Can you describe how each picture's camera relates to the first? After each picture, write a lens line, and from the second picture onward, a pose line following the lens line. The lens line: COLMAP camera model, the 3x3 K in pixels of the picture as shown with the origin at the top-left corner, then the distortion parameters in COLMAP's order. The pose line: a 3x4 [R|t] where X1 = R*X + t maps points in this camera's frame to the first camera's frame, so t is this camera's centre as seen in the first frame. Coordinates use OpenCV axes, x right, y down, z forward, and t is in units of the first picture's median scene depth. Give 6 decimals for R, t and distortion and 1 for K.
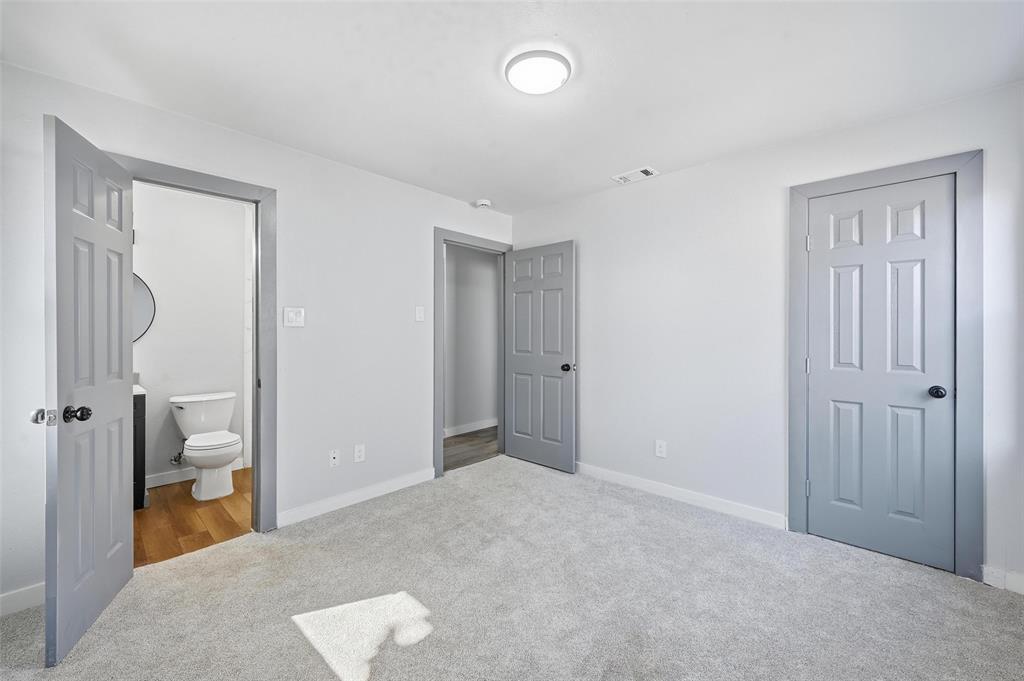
lens RADIAL K [[412.6, 0, 511.9], [0, 412.6, 333.5], [0, 0, 1]] dist [-0.000113, -0.000233]
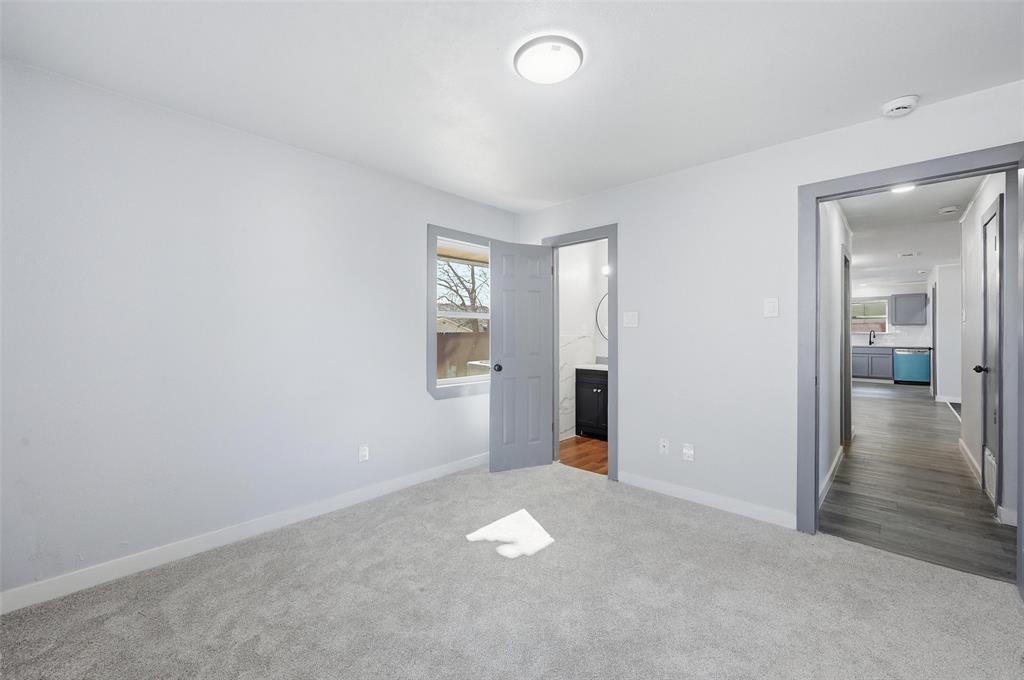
lens RADIAL K [[412.6, 0, 511.9], [0, 412.6, 333.0], [0, 0, 1]] dist [-0.000113, -0.000233]
pose [[-0.009074, -0.004191, -0.999950, 0.758773], [-0.009877, 0.999943, -0.004101, 0.014041], [0.999910, 0.009839, -0.009114, 0.693591]]
